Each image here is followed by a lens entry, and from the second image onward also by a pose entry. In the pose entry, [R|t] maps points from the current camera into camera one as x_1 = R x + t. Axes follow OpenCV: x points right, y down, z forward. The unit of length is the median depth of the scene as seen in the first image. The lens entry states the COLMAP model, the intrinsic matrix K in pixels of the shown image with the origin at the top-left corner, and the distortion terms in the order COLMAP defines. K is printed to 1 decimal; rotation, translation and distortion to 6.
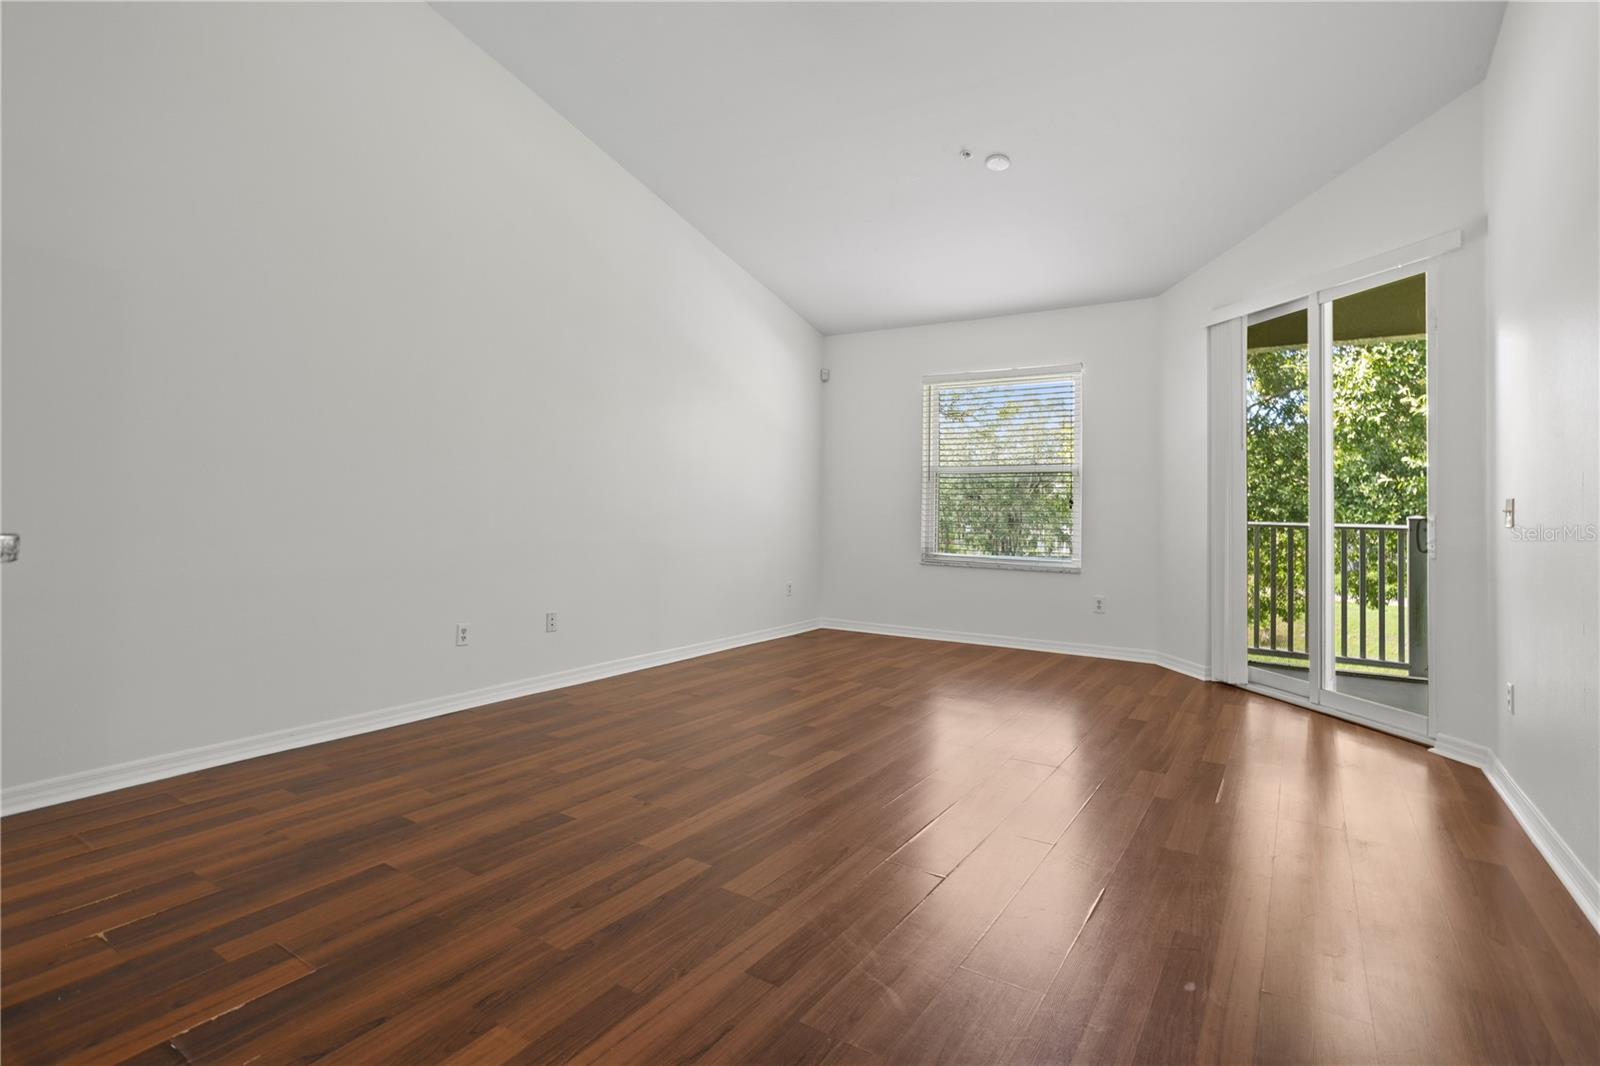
lens RADIAL K [[773.7, 0, 796.8], [0, 773.7, 522.6], [0, 0, 1]] dist [-0.039800, 0.020781]
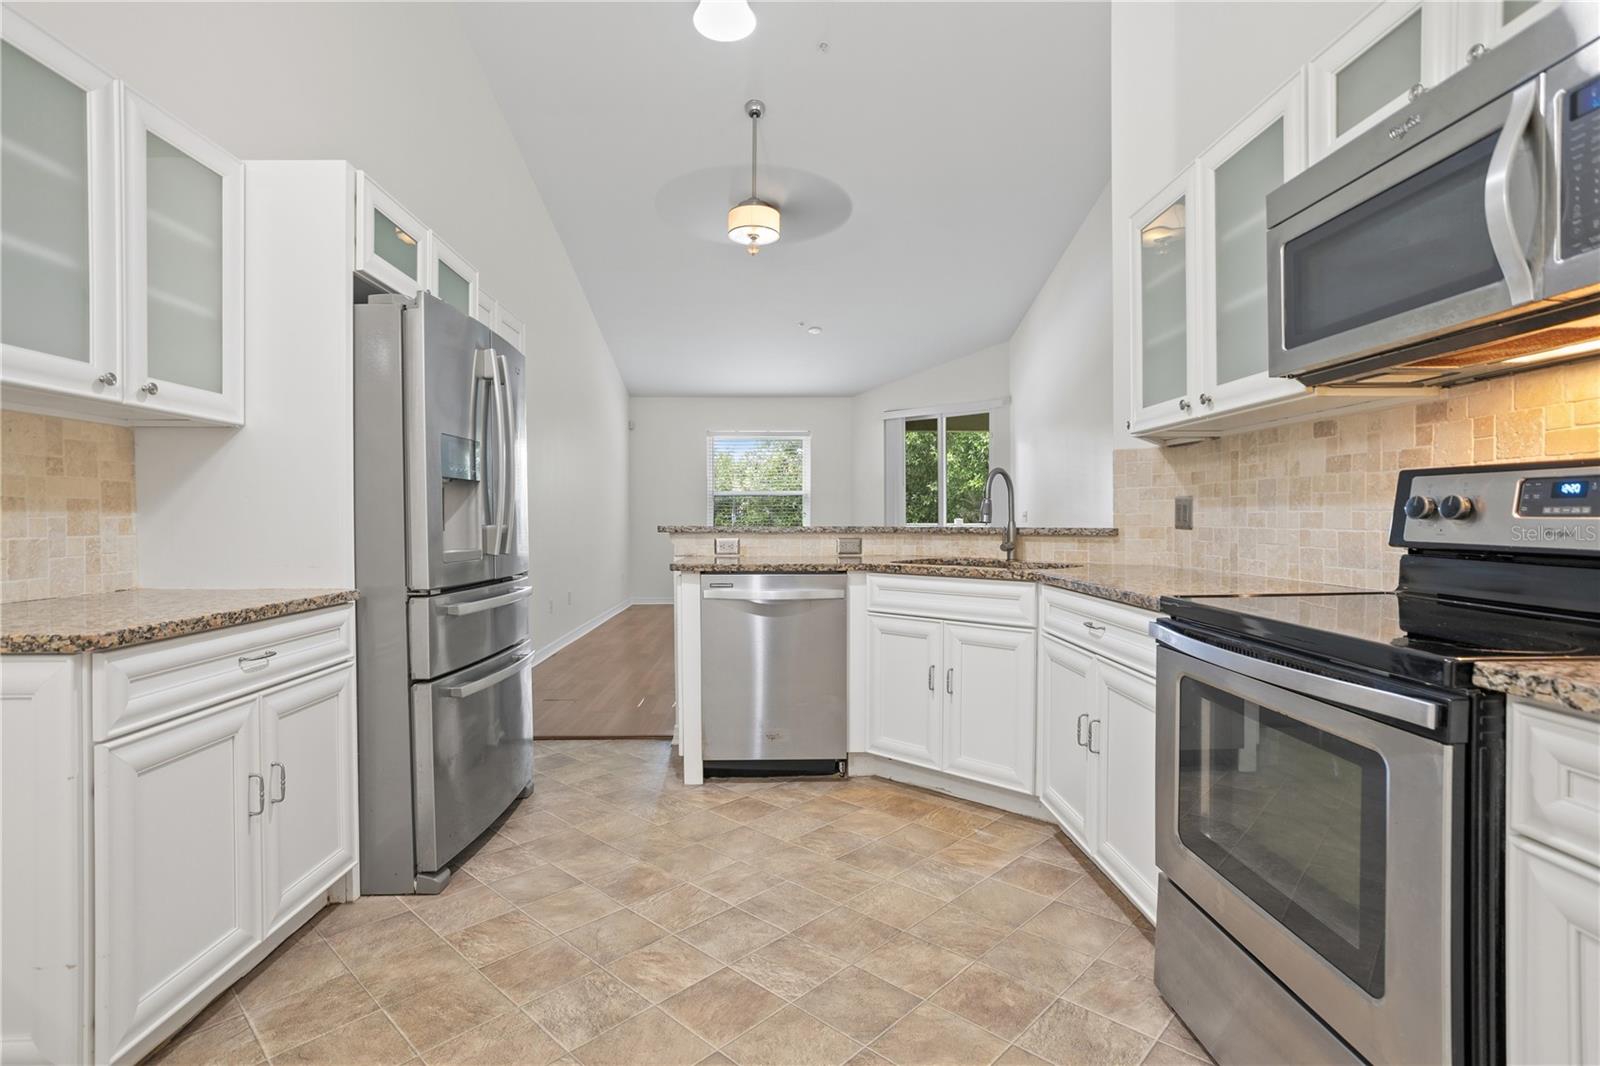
lens RADIAL K [[773.7, 0, 796.8], [0, 773.7, 522.6], [0, 0, 1]] dist [-0.039800, 0.020781]
pose [[0.817246, -0.018413, 0.575995, -0.873416], [0.026320, 0.999639, -0.005388, 0.006067], [-0.575688, 0.019564, 0.817435, -0.506023]]
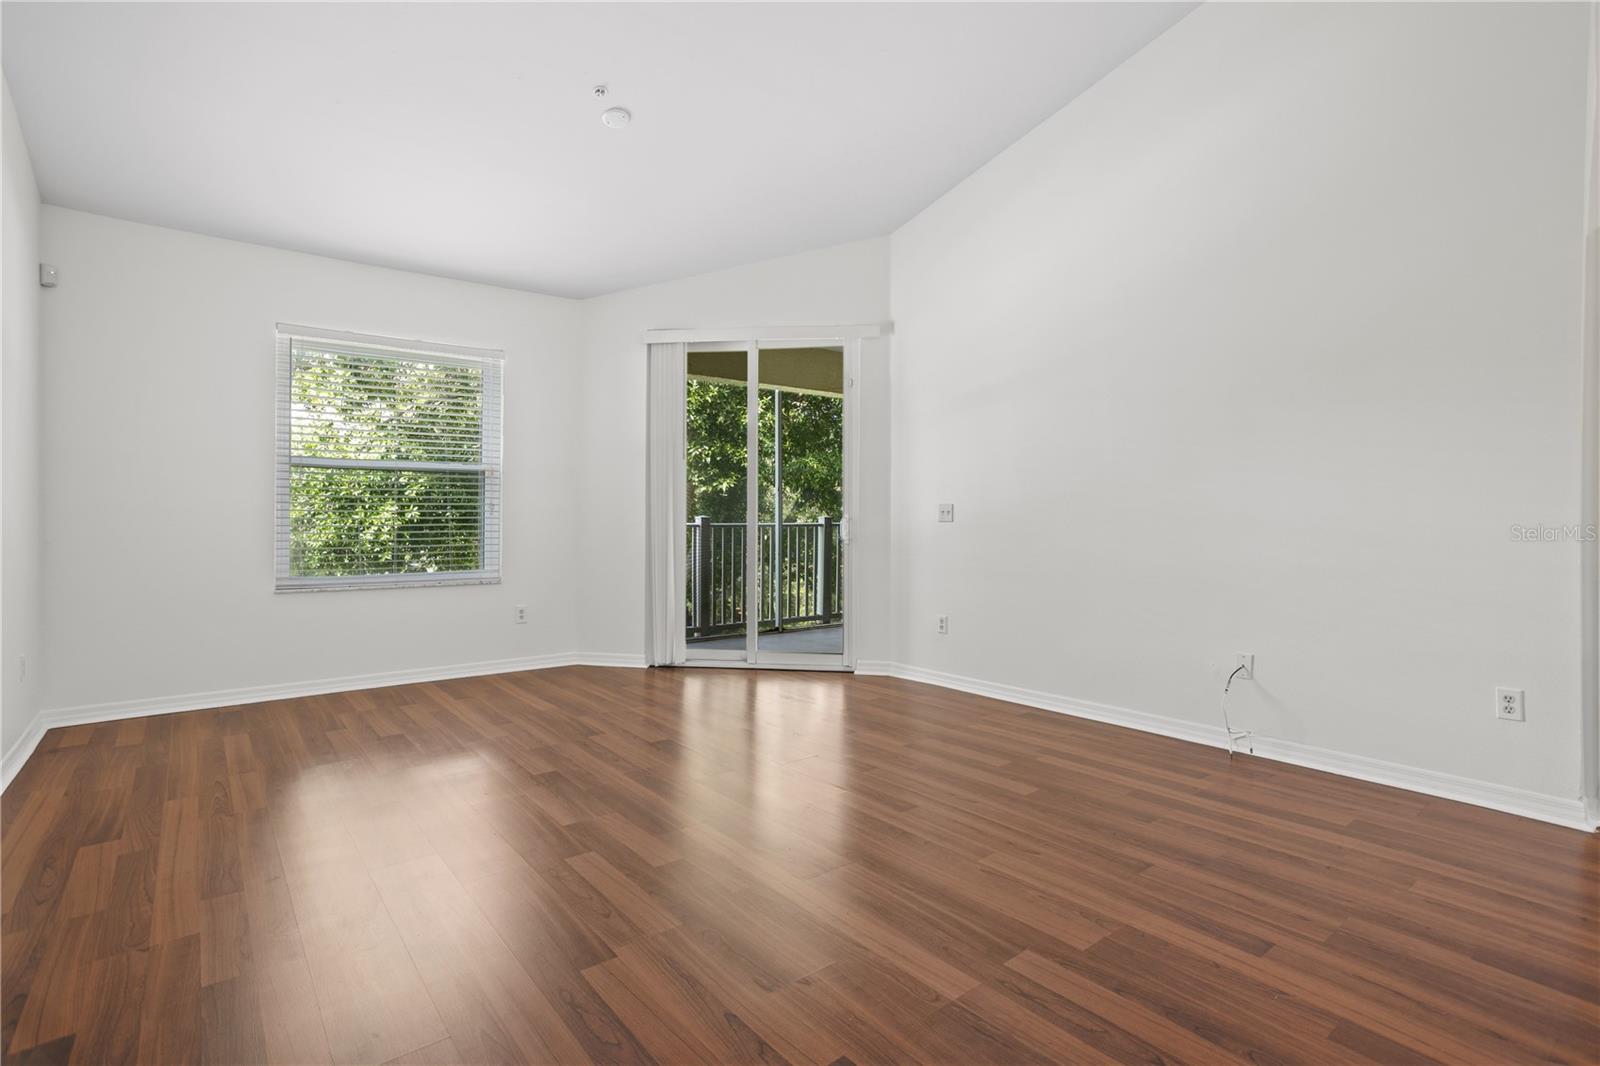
lens RADIAL K [[773.7, 0, 796.8], [0, 773.7, 522.6], [0, 0, 1]] dist [-0.039800, 0.020781]
pose [[0.317361, -0.019803, 0.948098, -0.521835], [0.022943, 0.999650, 0.013200, -0.012411], [-0.948027, 0.017563, 0.317704, 0.532225]]
